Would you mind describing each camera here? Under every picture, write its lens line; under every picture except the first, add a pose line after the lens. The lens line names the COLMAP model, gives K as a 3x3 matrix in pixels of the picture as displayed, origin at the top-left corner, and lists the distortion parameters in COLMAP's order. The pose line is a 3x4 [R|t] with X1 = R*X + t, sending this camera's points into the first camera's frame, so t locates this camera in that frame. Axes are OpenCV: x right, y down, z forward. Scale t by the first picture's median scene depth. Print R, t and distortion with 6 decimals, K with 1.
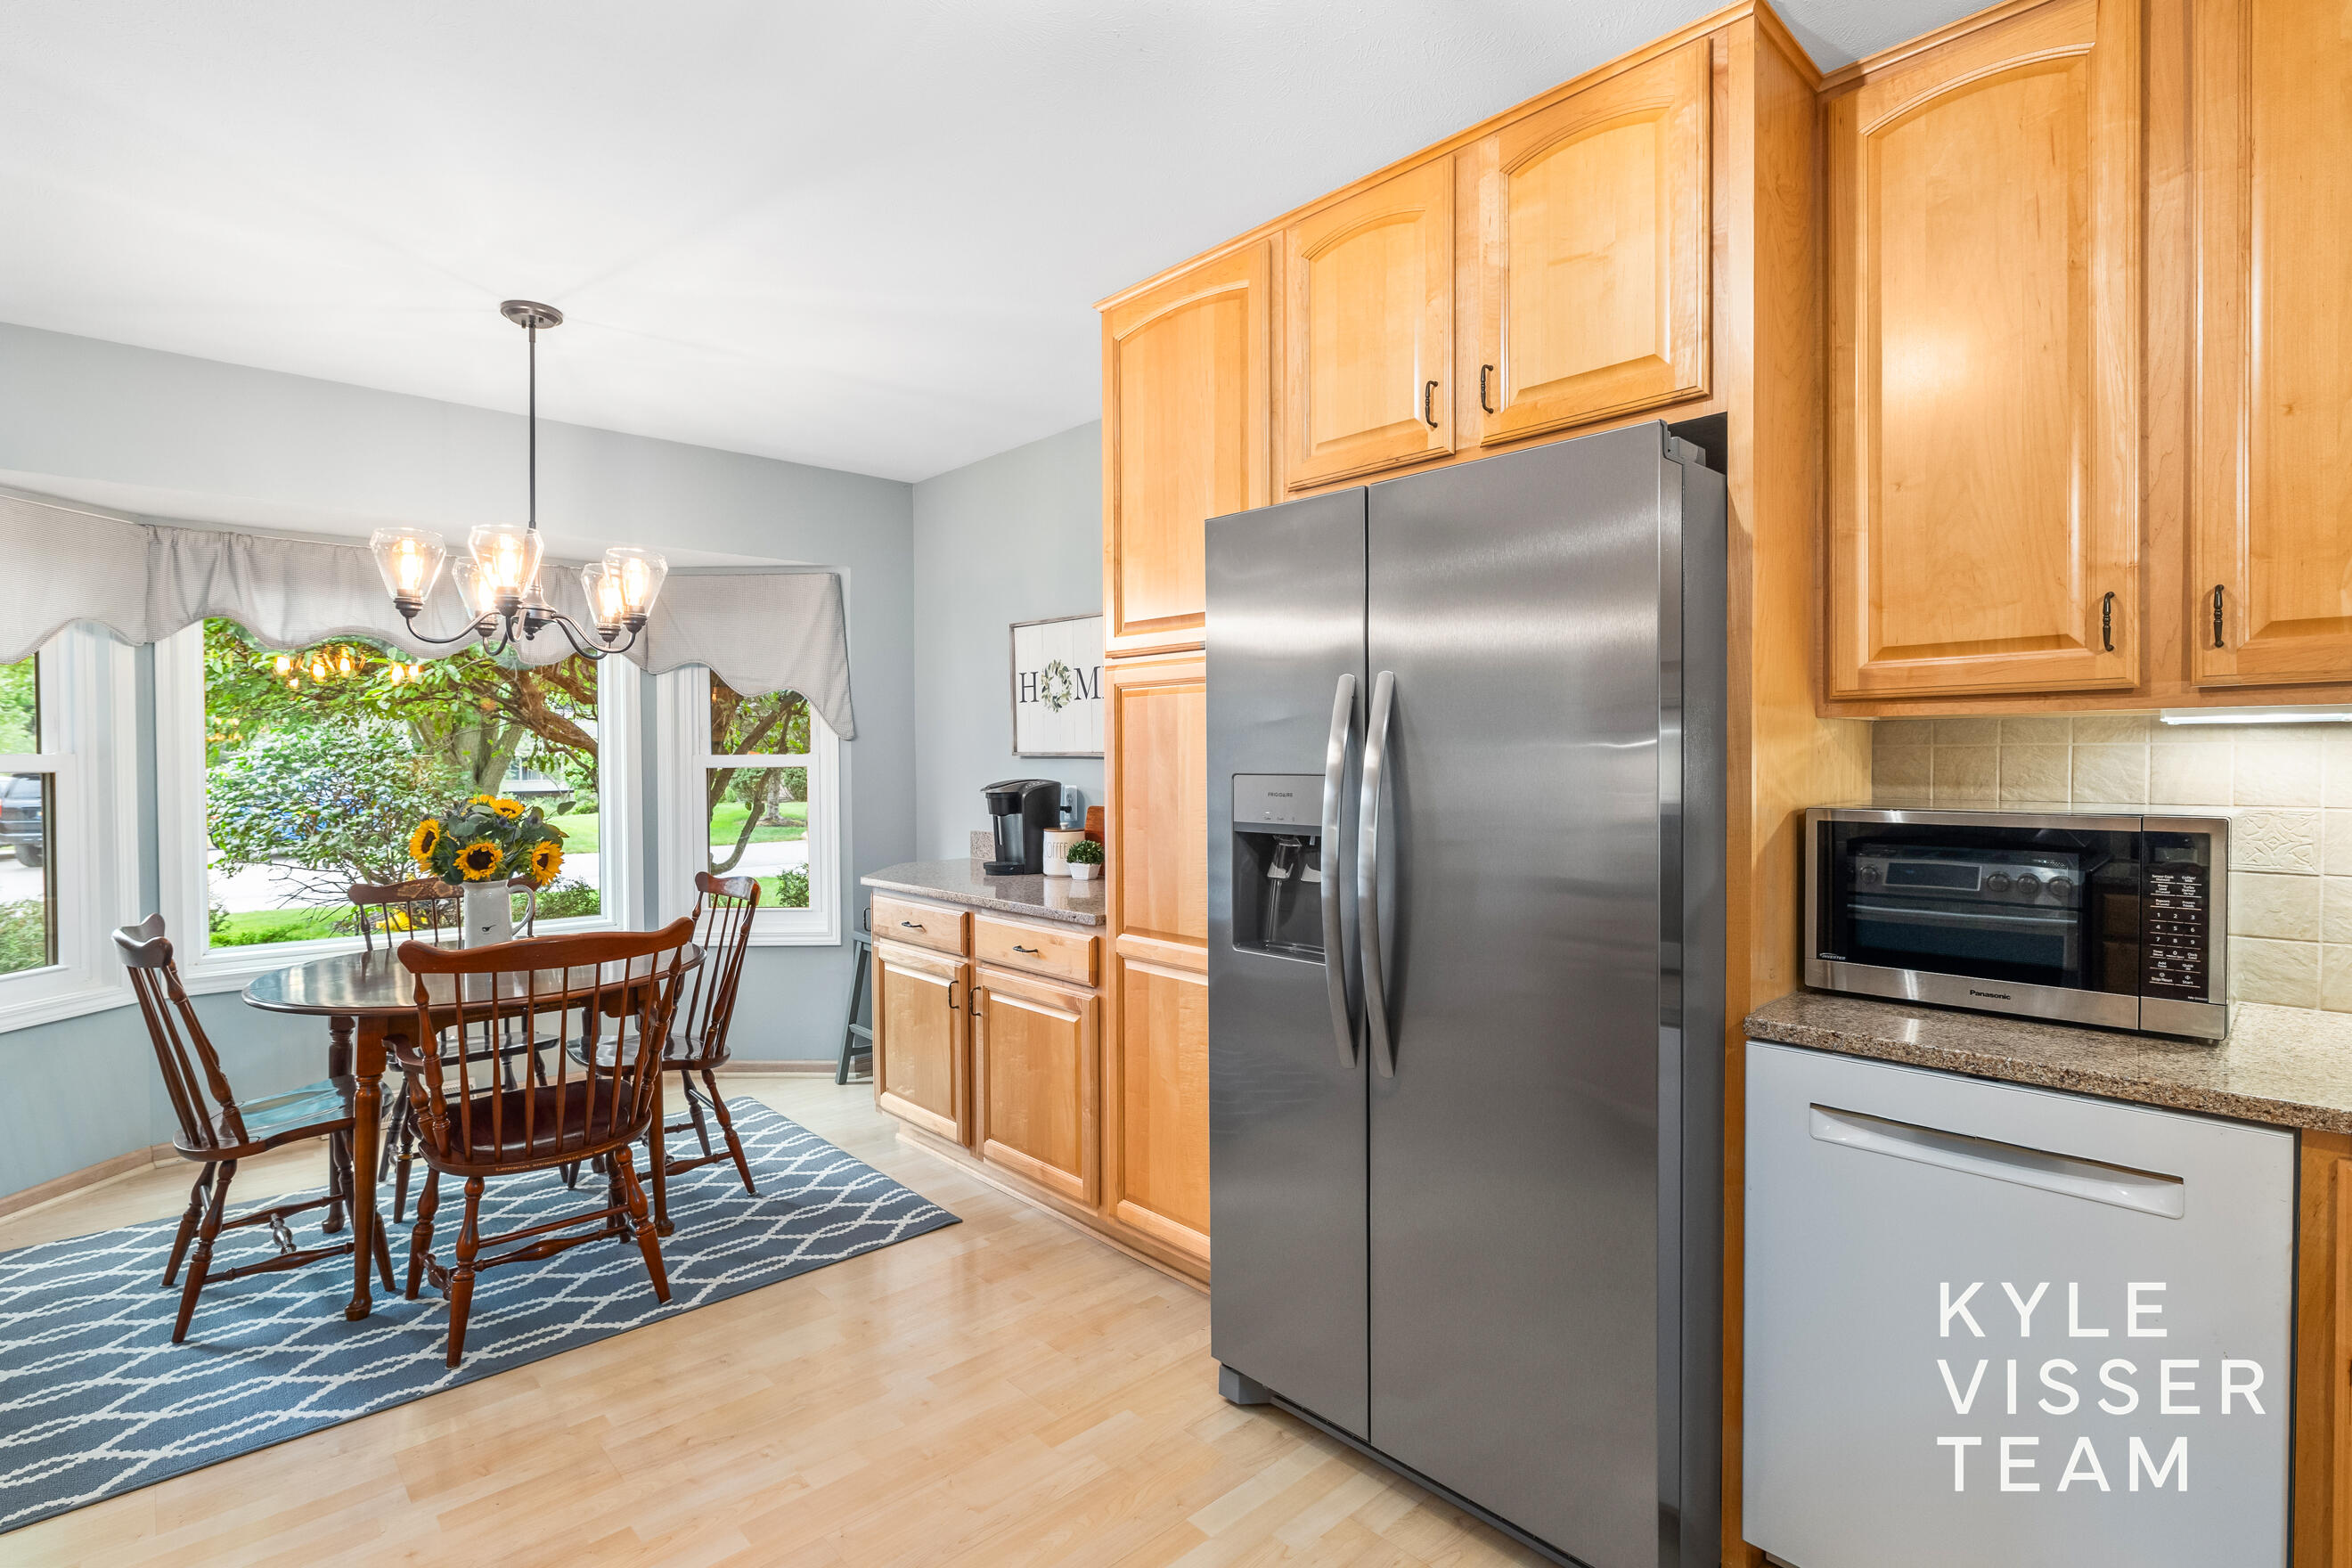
lens RADIAL K [[1115.7, 0, 1183.7], [0, 1115.7, 779.3], [0, 0, 1]] dist [-0.002715, 0.000740]
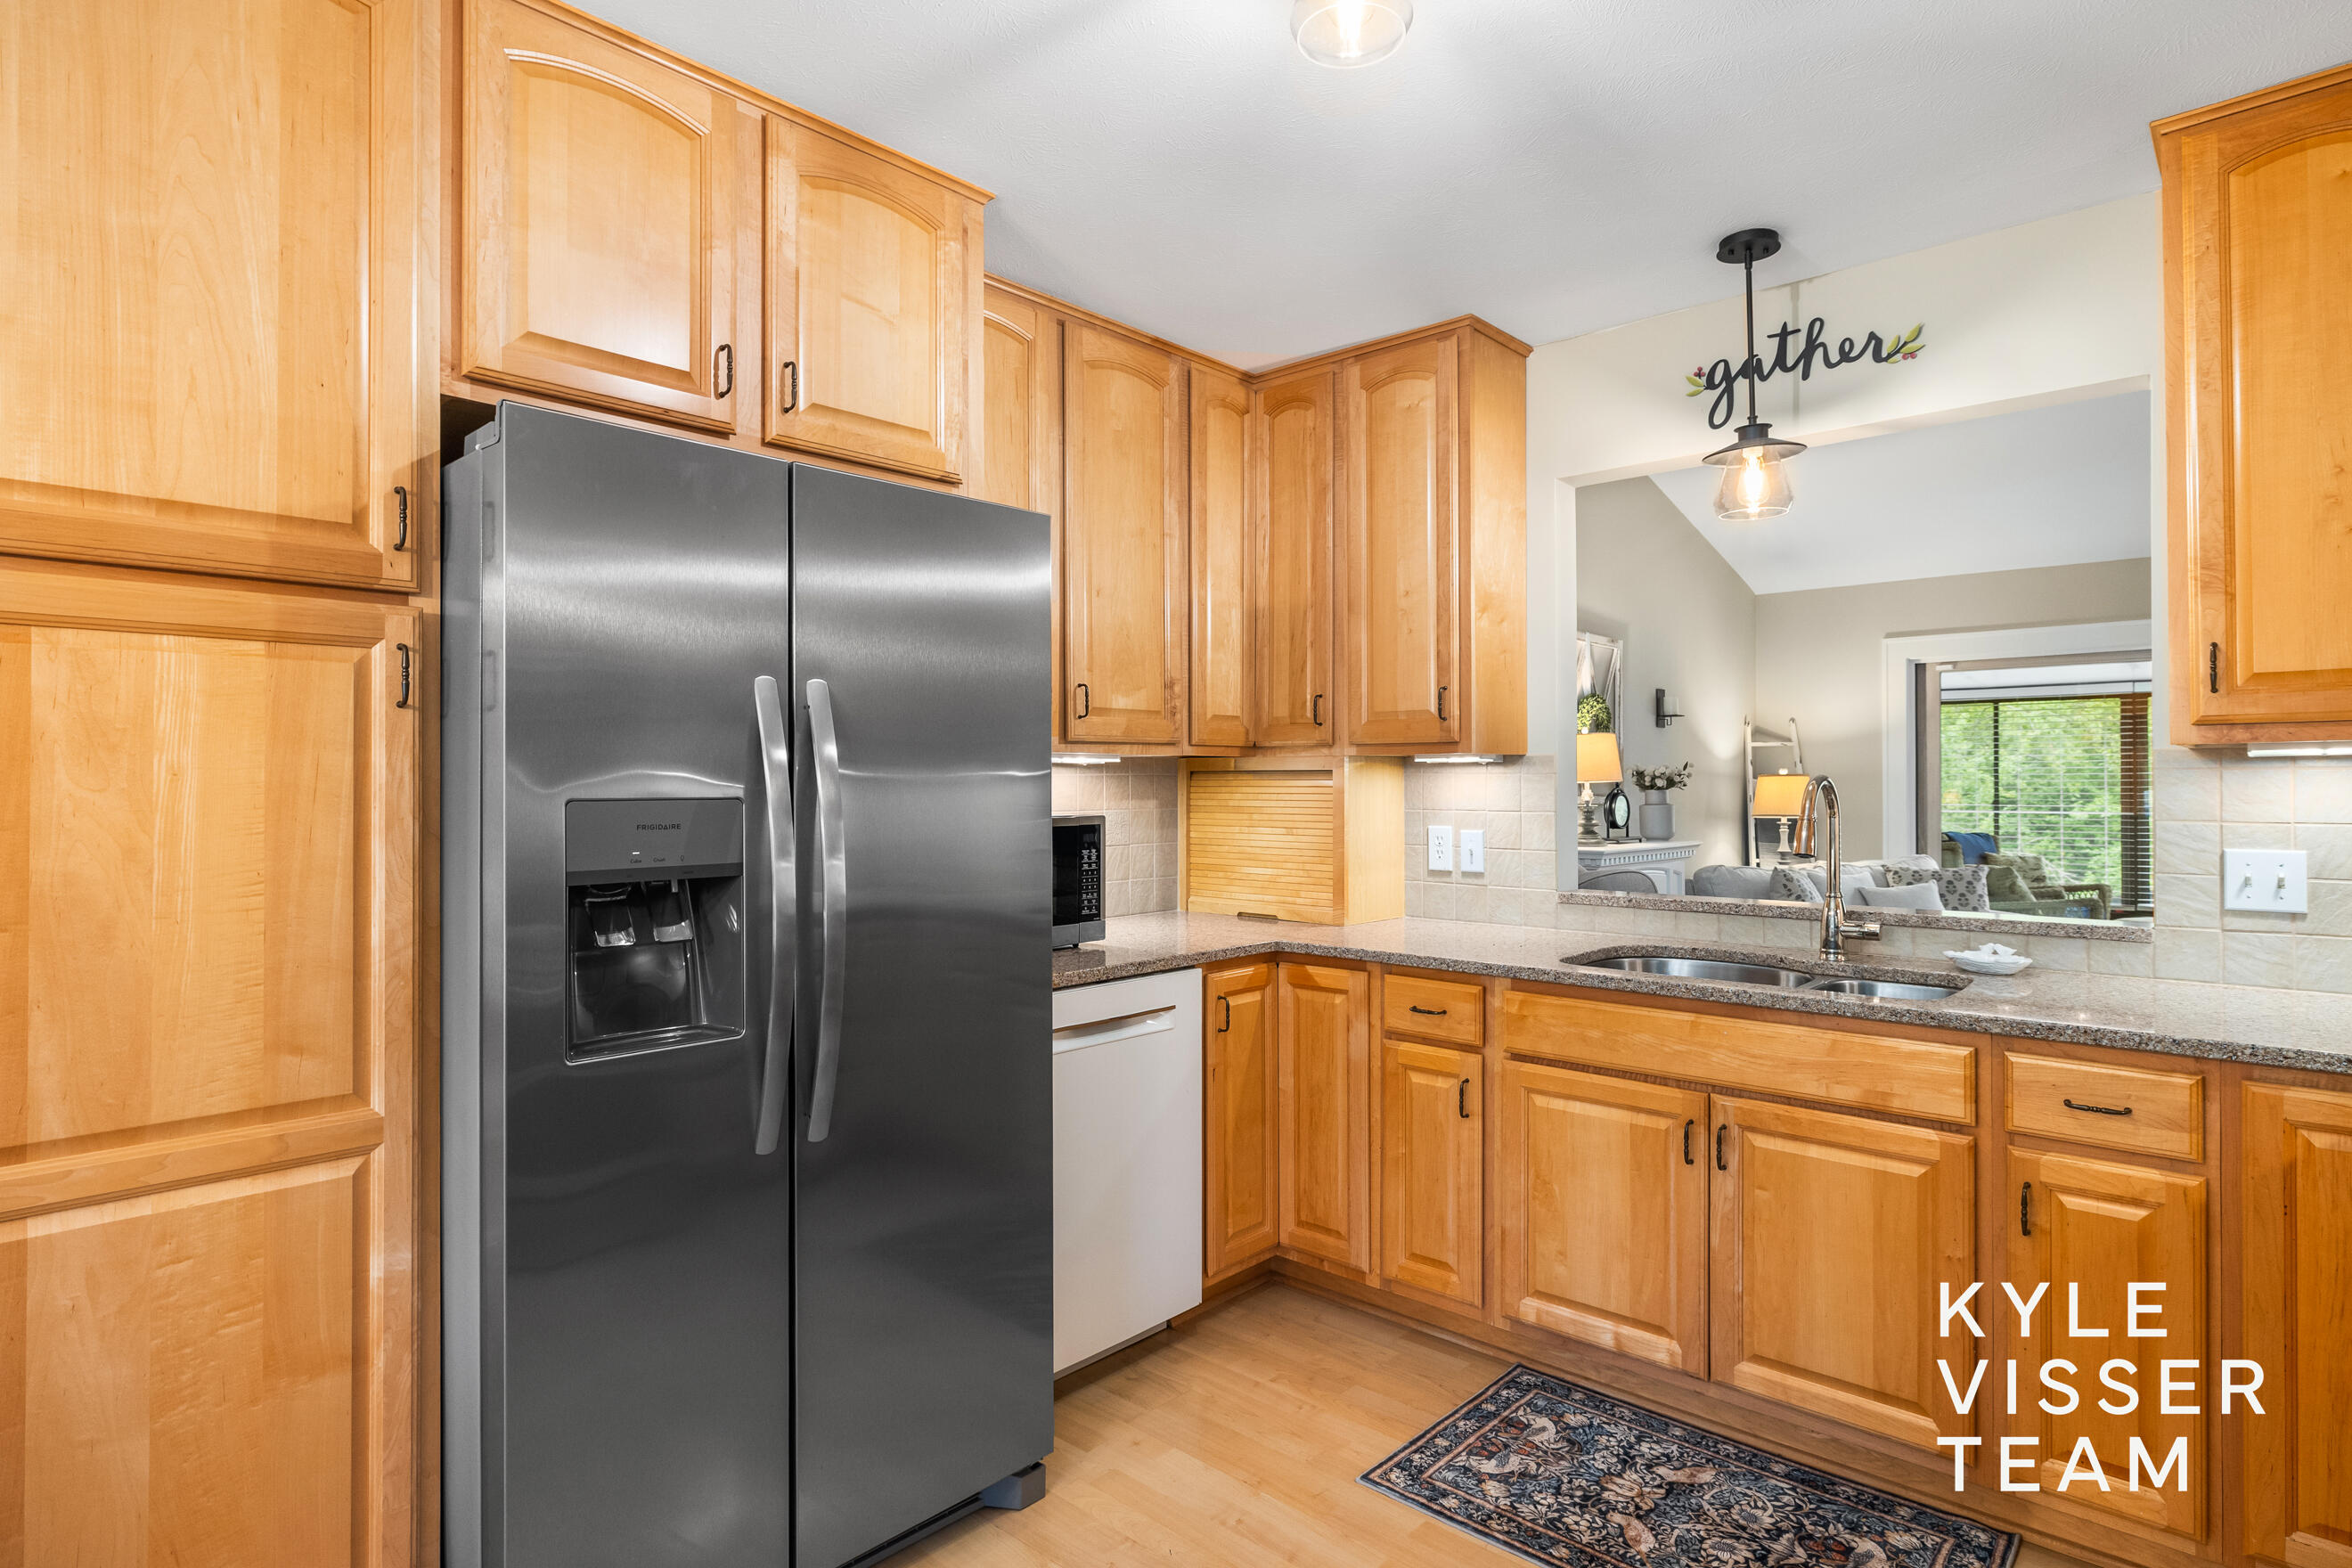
lens RADIAL K [[1240.0, 0, 1172.4], [0, 1240.0, 777.2], [0, 0, 1]] dist [0.002505, 0.000337]
pose [[-0.058260, 0.013366, 0.998212, -0.556832], [0.025717, 0.999599, -0.011883, 0.000172], [-0.997970, 0.024979, -0.058580, 0.525881]]
